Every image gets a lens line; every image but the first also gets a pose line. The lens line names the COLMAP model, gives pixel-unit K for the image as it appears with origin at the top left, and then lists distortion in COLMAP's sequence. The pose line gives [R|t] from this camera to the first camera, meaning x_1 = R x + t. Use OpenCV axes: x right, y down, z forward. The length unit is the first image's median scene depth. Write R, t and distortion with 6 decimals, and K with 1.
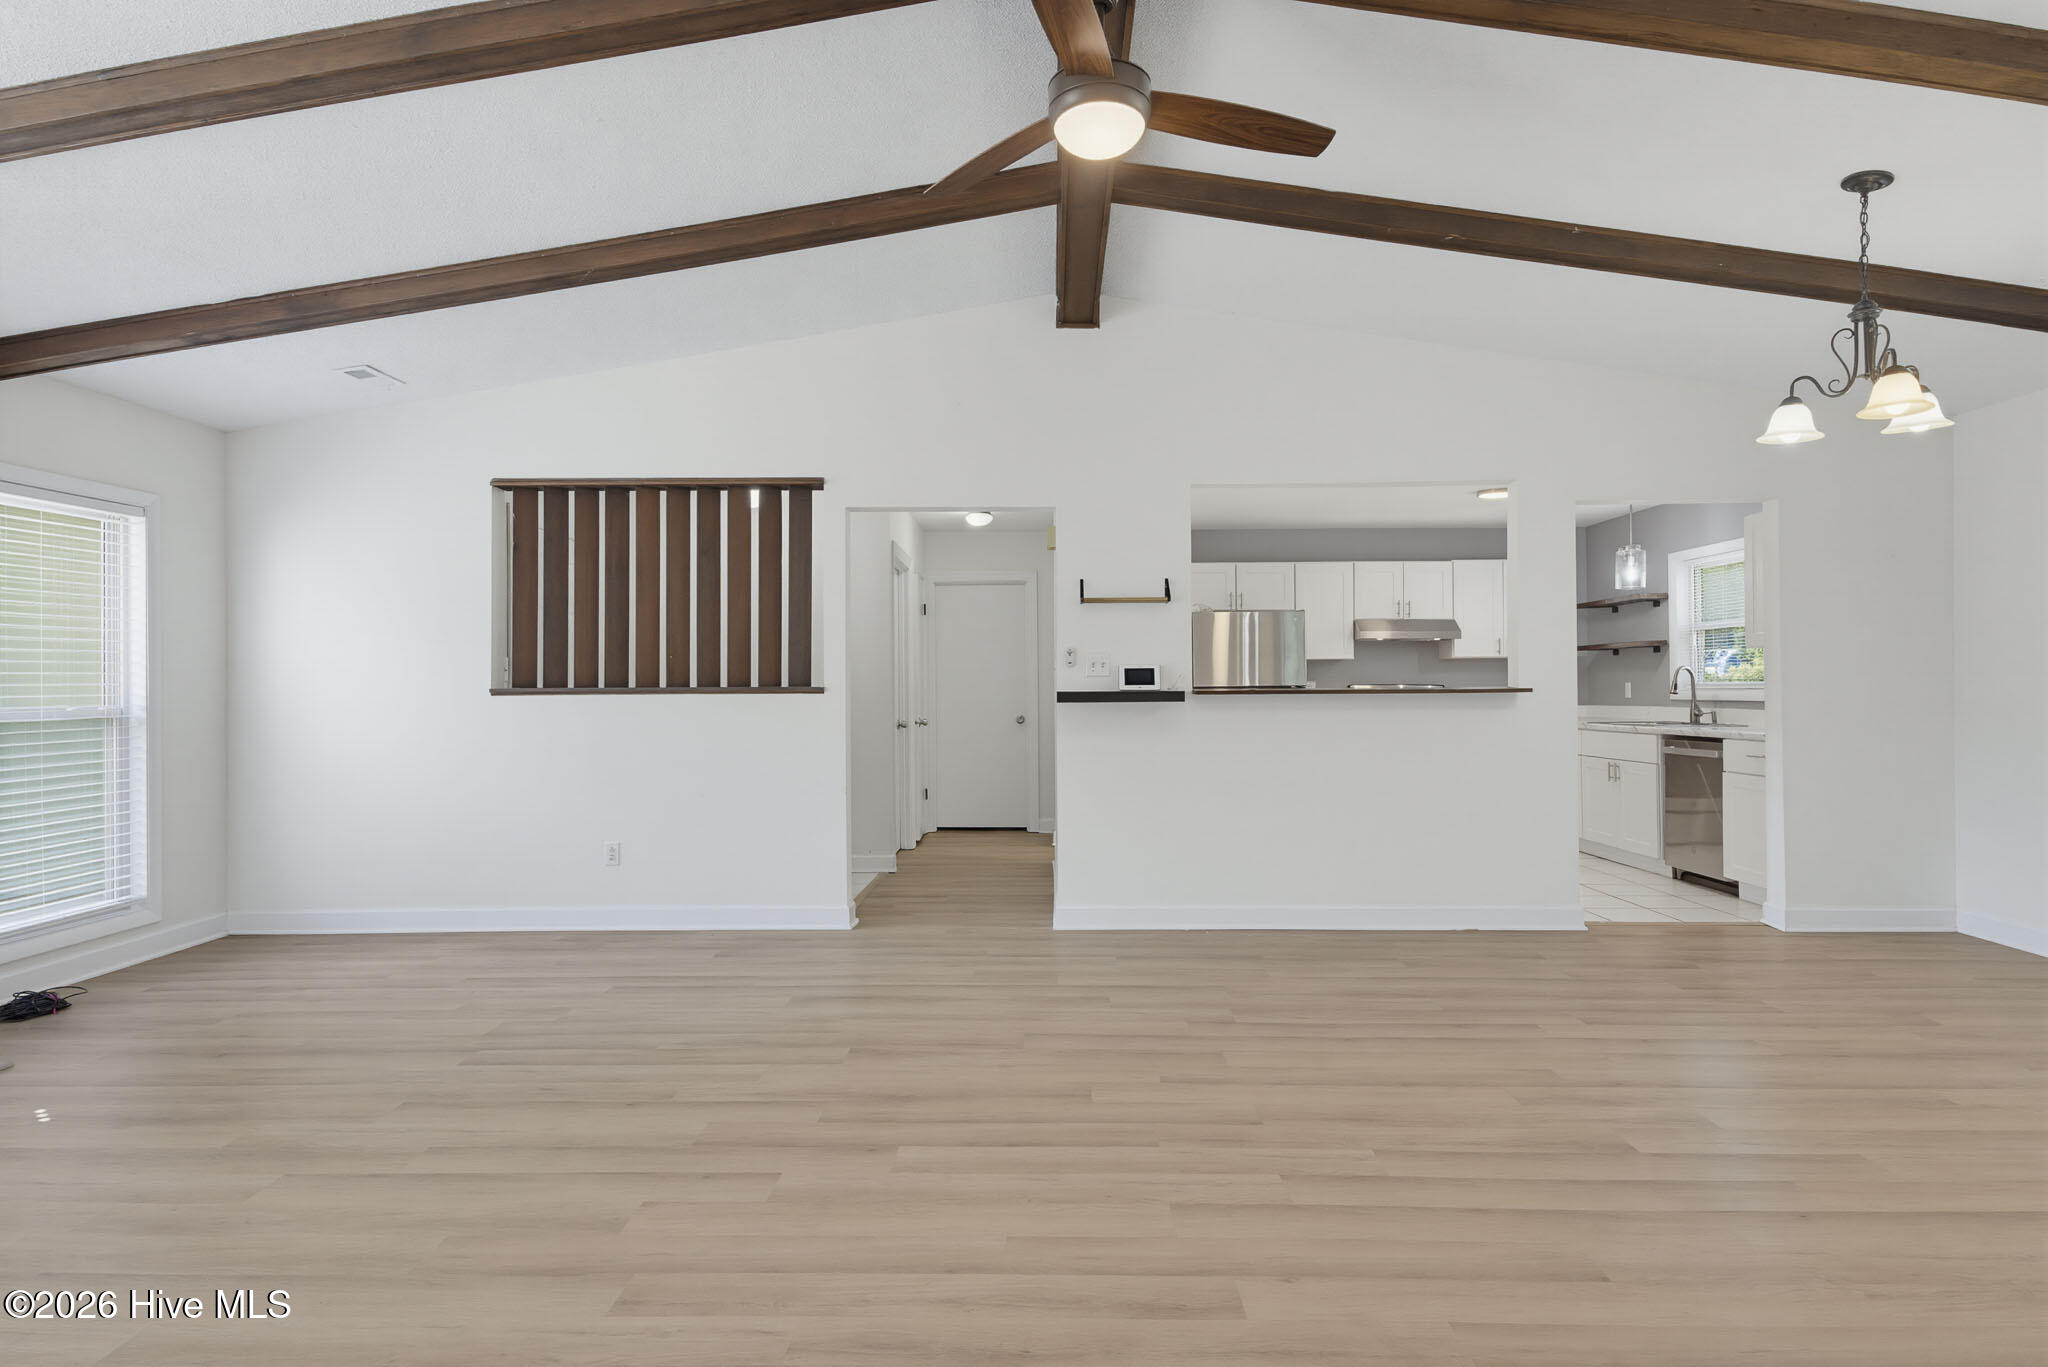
lens RADIAL K [[1075.8, 0, 1030.8], [0, 1075.8, 691.0], [0, 0, 1]] dist [0.021576, -0.001868]
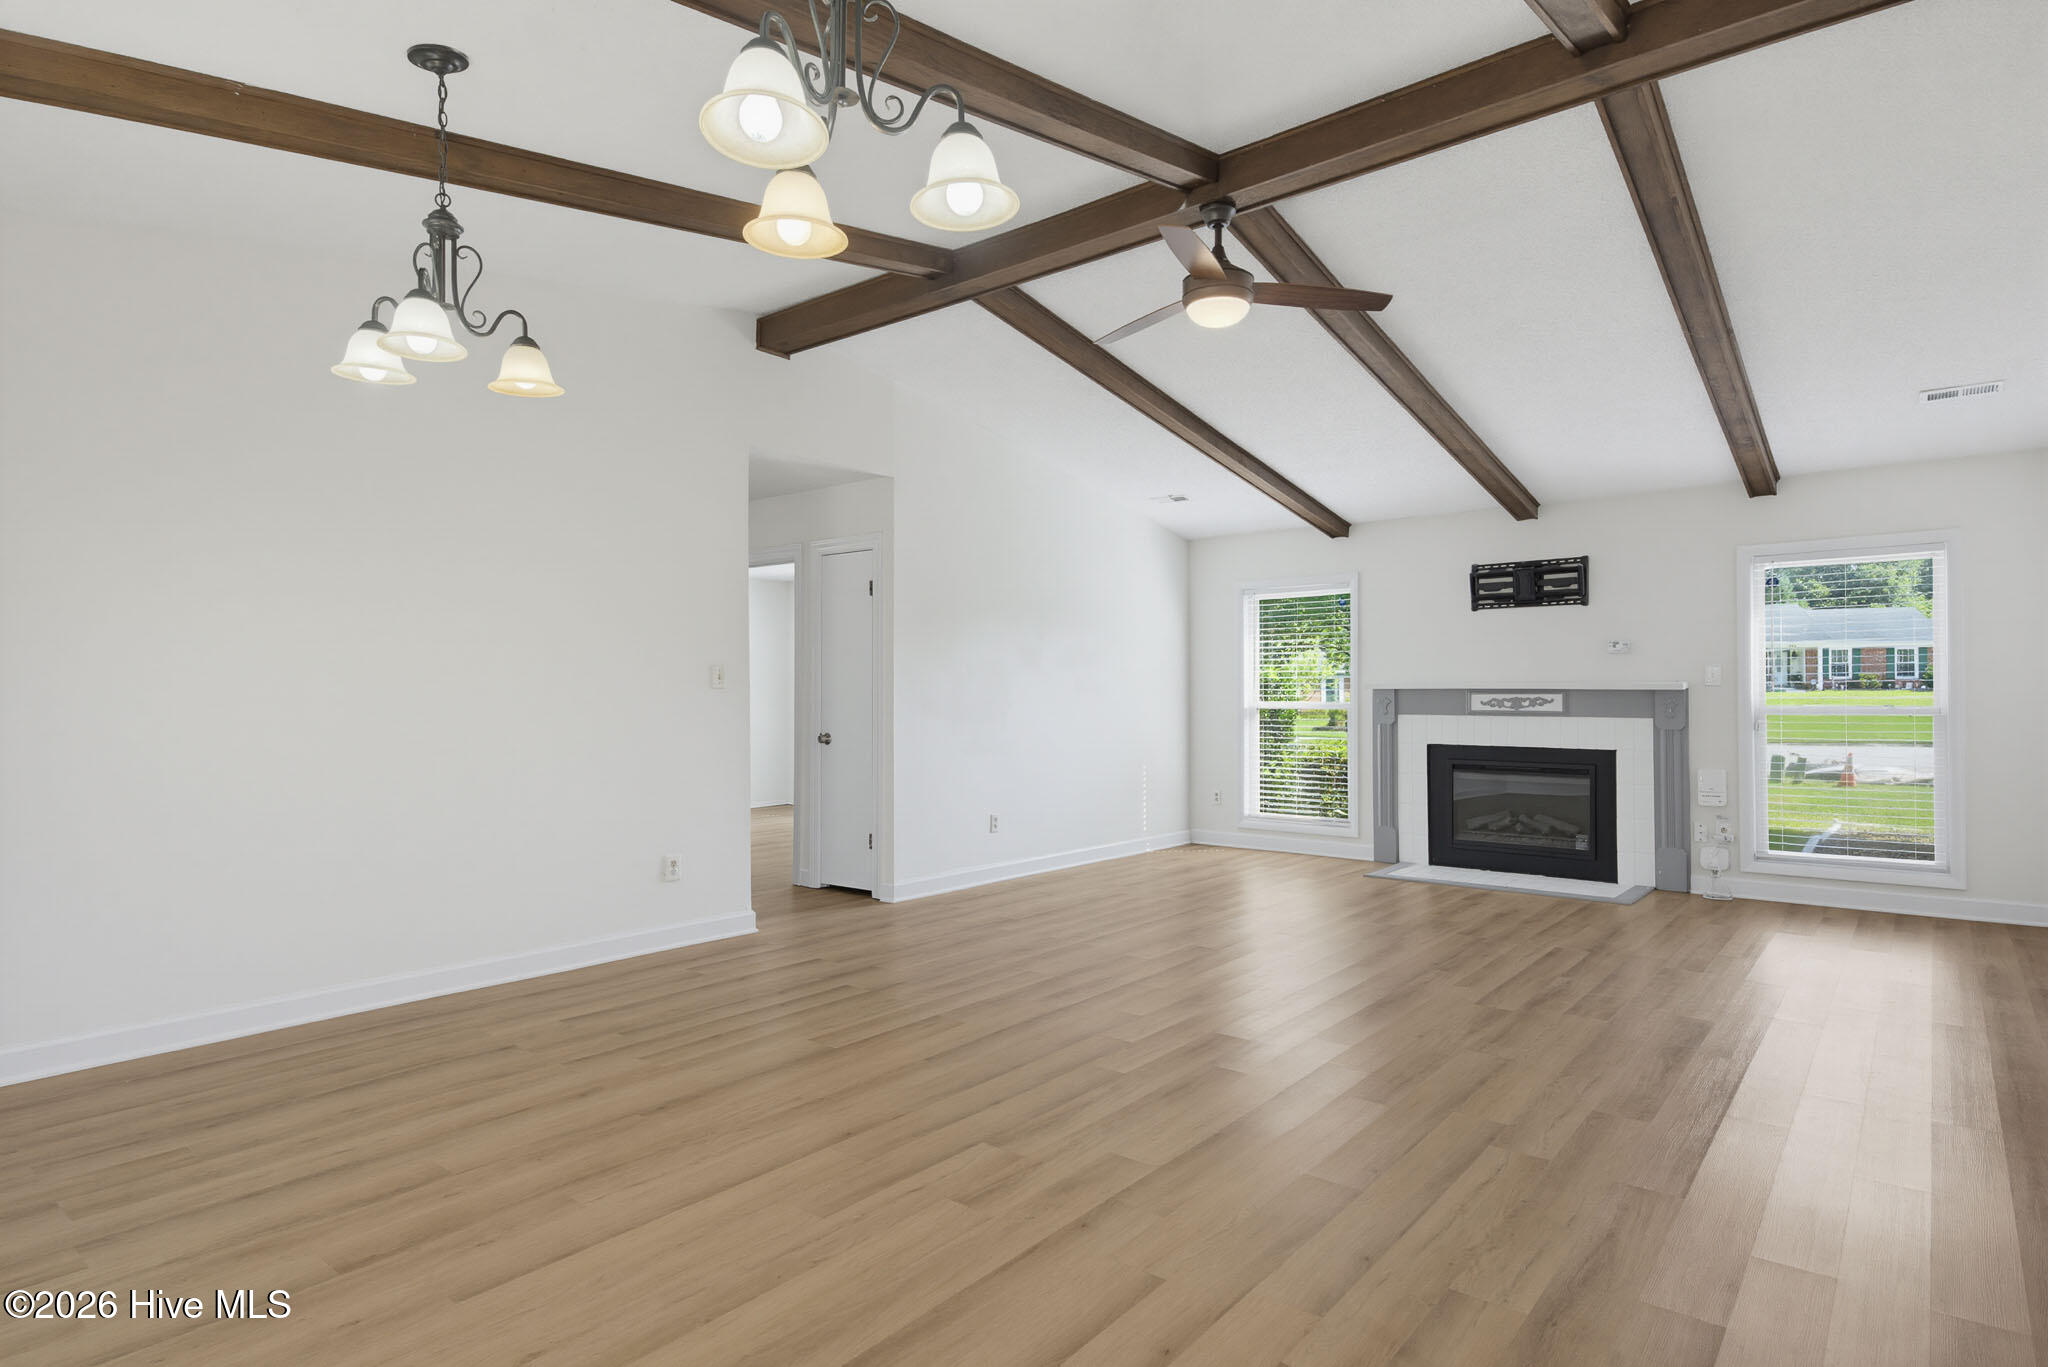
lens RADIAL K [[1093.9, 0, 1052.5], [0, 1093.9, 691.5], [0, 0, 1]] dist [0.028853, 0.000024]
pose [[-0.603683, 0.001919, -0.797222, 0.714315], [0.000313, 0.999998, 0.002171, -0.005437], [0.797225, 0.001061, -0.603682, 0.888855]]
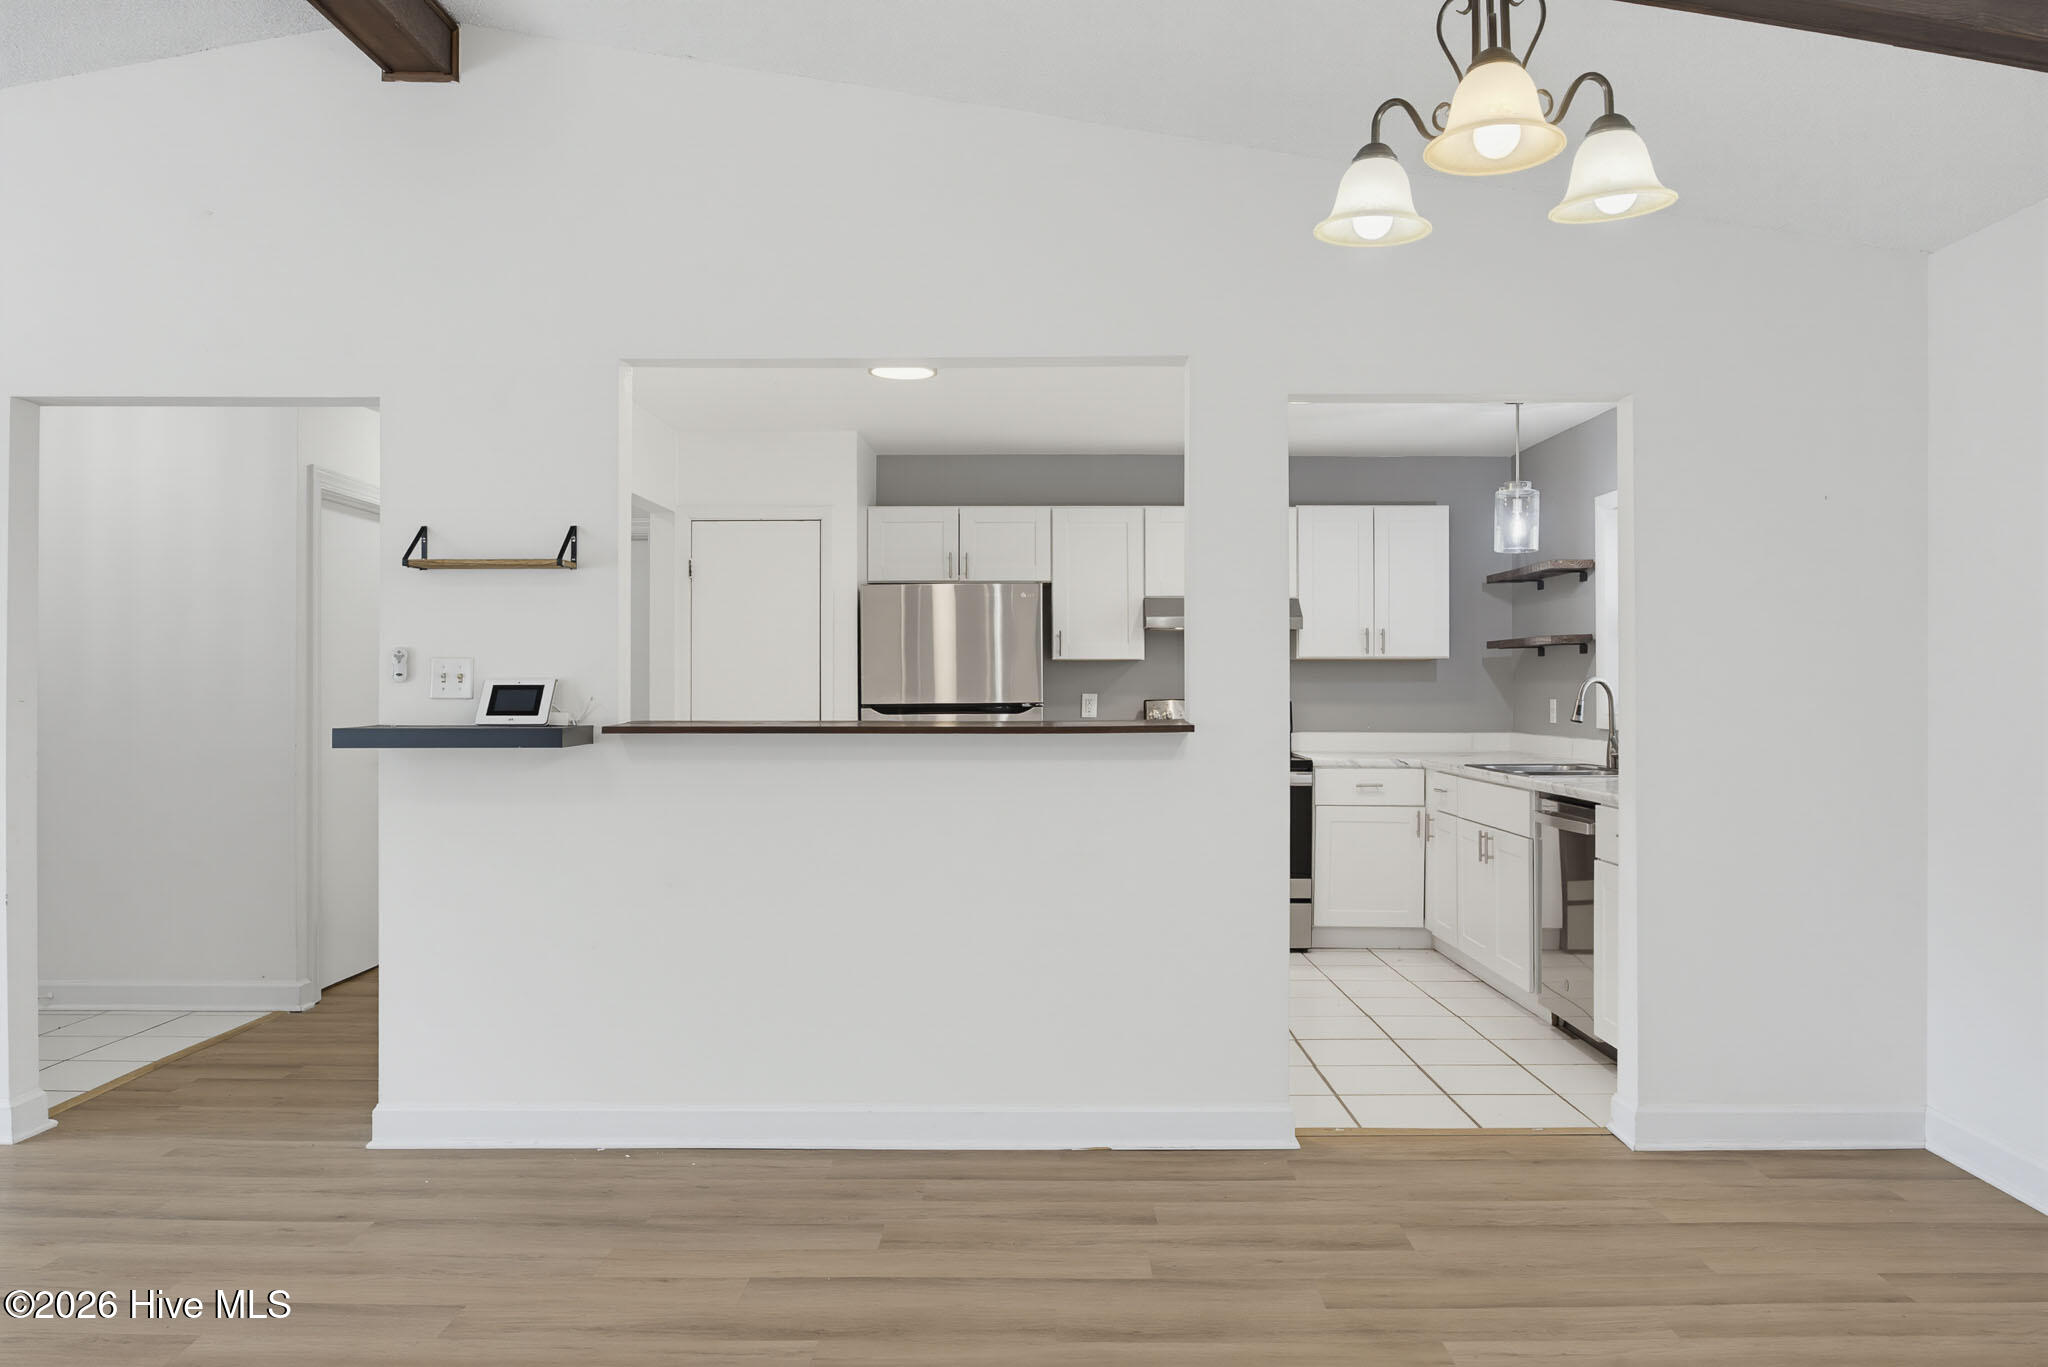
lens RADIAL K [[1430.5, 0, 1016.7], [0, 1430.5, 686.9], [0, 0, 1]] dist [-0.005805, -0.002684]
pose [[0.999930, 0.004390, 0.010964, 0.354130], [-0.004390, 0.999990, -0.000046, -0.021201], [-0.010965, -0.000002, 0.999940, 0.249297]]
